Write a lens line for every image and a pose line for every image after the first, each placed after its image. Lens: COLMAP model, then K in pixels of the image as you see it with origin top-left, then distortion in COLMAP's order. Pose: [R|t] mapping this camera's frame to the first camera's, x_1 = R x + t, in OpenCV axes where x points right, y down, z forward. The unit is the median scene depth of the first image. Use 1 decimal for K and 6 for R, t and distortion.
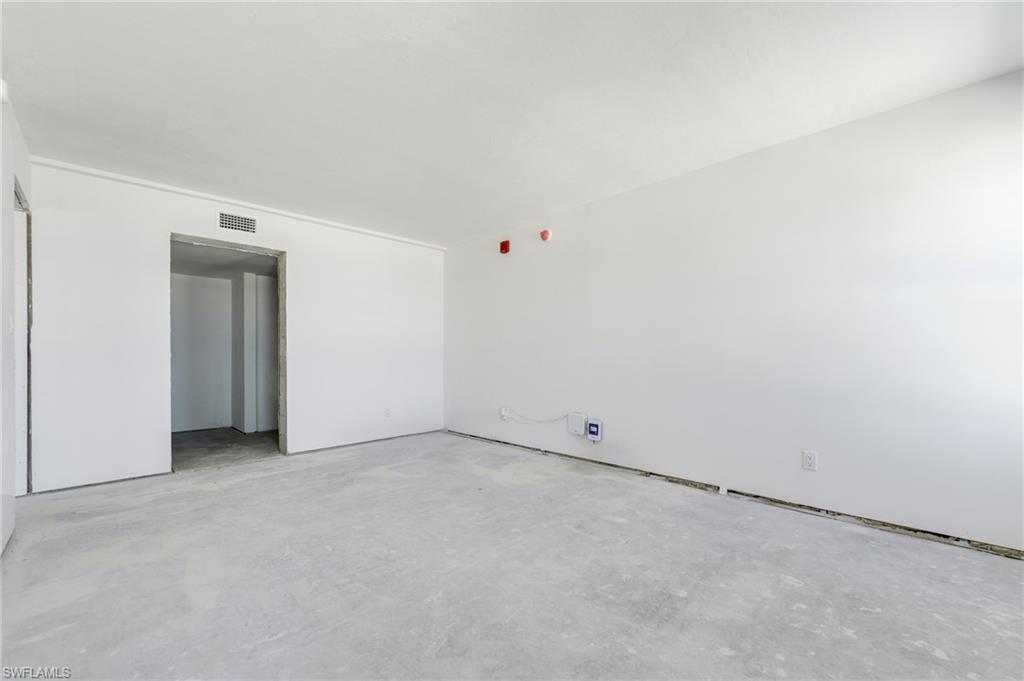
lens RADIAL K [[431.5, 0, 509.0], [0, 431.5, 349.6], [0, 0, 1]] dist [-0.002428, 0.000046]
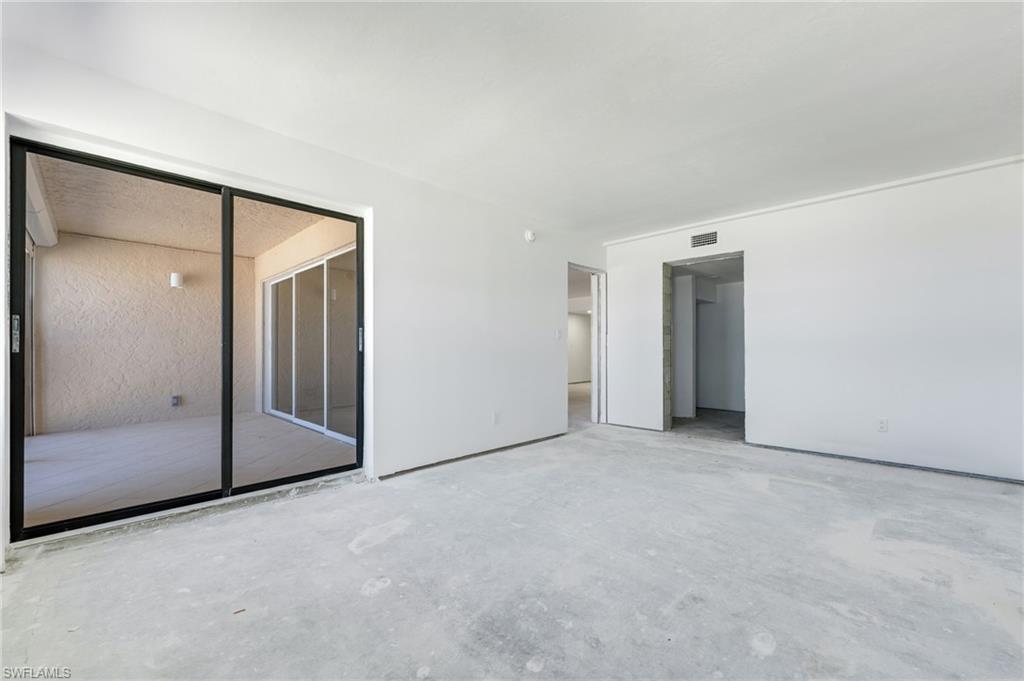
lens RADIAL K [[416.5, 0, 512.0], [0, 416.5, 340.5], [0, 0, 1]] dist [-0.000858, 0.000225]
pose [[-0.004424, -0.019644, -0.999797, 0.709639], [0.016462, 0.999670, -0.019715, 0.005679], [0.999855, -0.016546, -0.004099, 0.605733]]
